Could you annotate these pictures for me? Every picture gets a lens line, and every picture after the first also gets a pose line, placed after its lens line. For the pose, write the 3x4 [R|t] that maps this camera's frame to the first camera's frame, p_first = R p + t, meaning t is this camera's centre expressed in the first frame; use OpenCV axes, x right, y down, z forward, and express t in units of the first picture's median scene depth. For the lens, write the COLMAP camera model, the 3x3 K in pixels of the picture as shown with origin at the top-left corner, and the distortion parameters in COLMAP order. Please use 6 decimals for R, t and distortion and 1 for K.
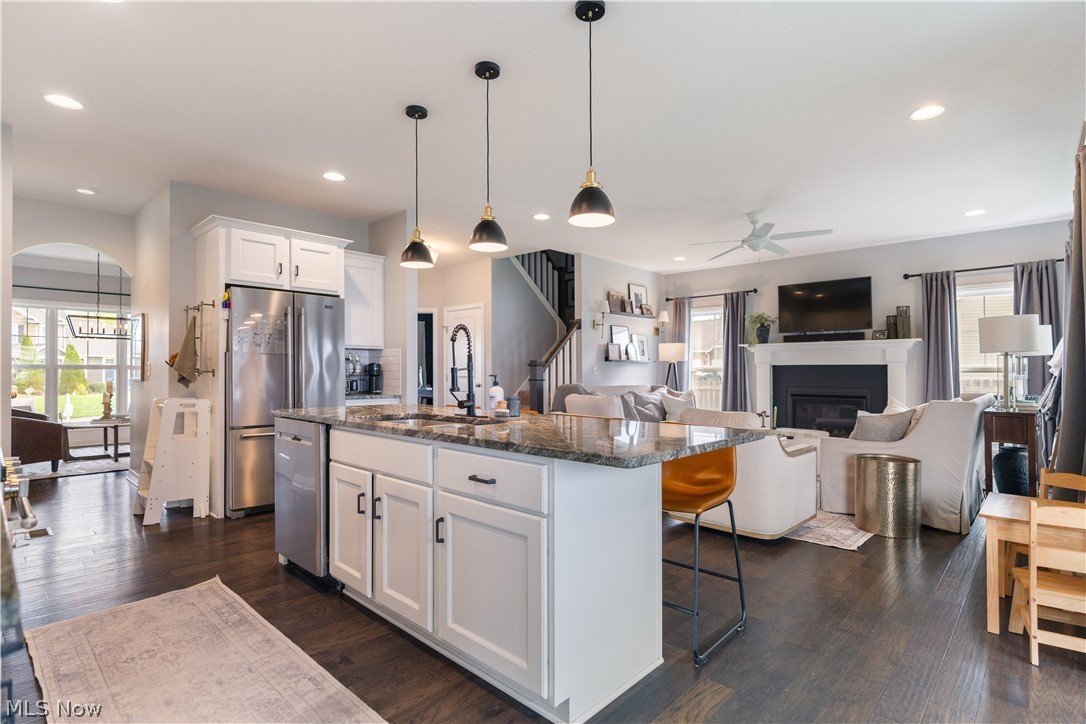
lens RADIAL K [[533.4, 0, 542.0], [0, 533.4, 359.1], [0, 0, 1]] dist [-0.004029, -0.000966]
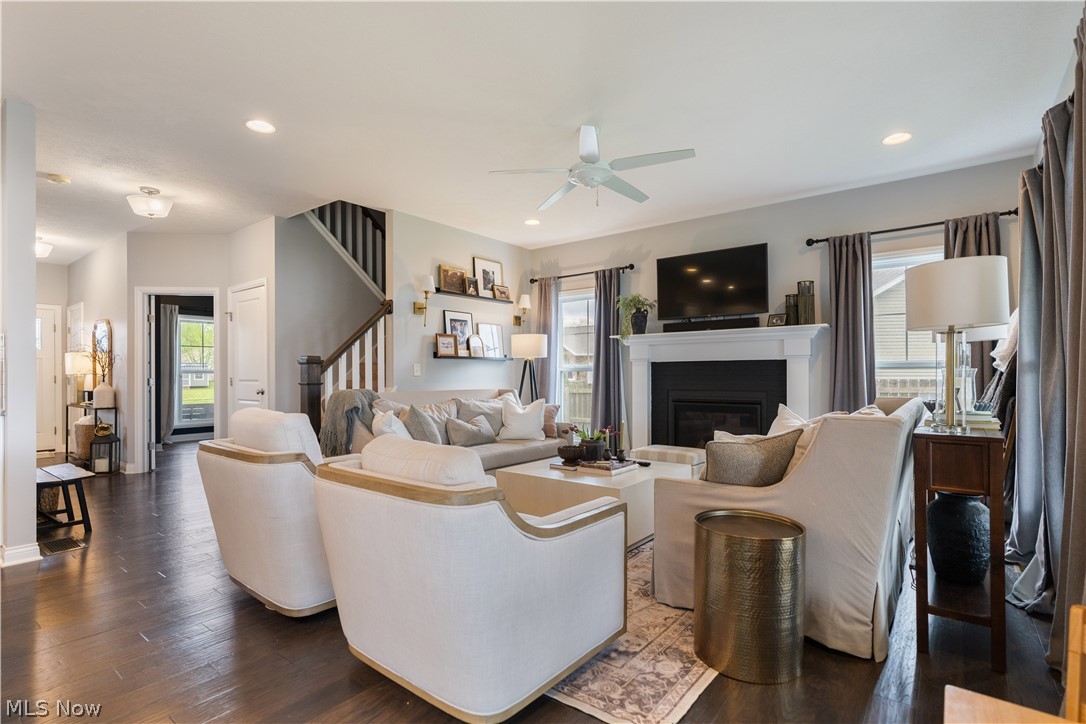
lens RADIAL K [[533.4, 0, 542.9], [0, 533.4, 371.1], [0, 0, 1]] dist [-0.004029, -0.000966]
pose [[0.994534, -0.006365, 0.104223, 0.221178], [0.004721, 0.999861, 0.016021, 0.012576], [-0.104311, -0.015441, 0.994425, 0.277730]]
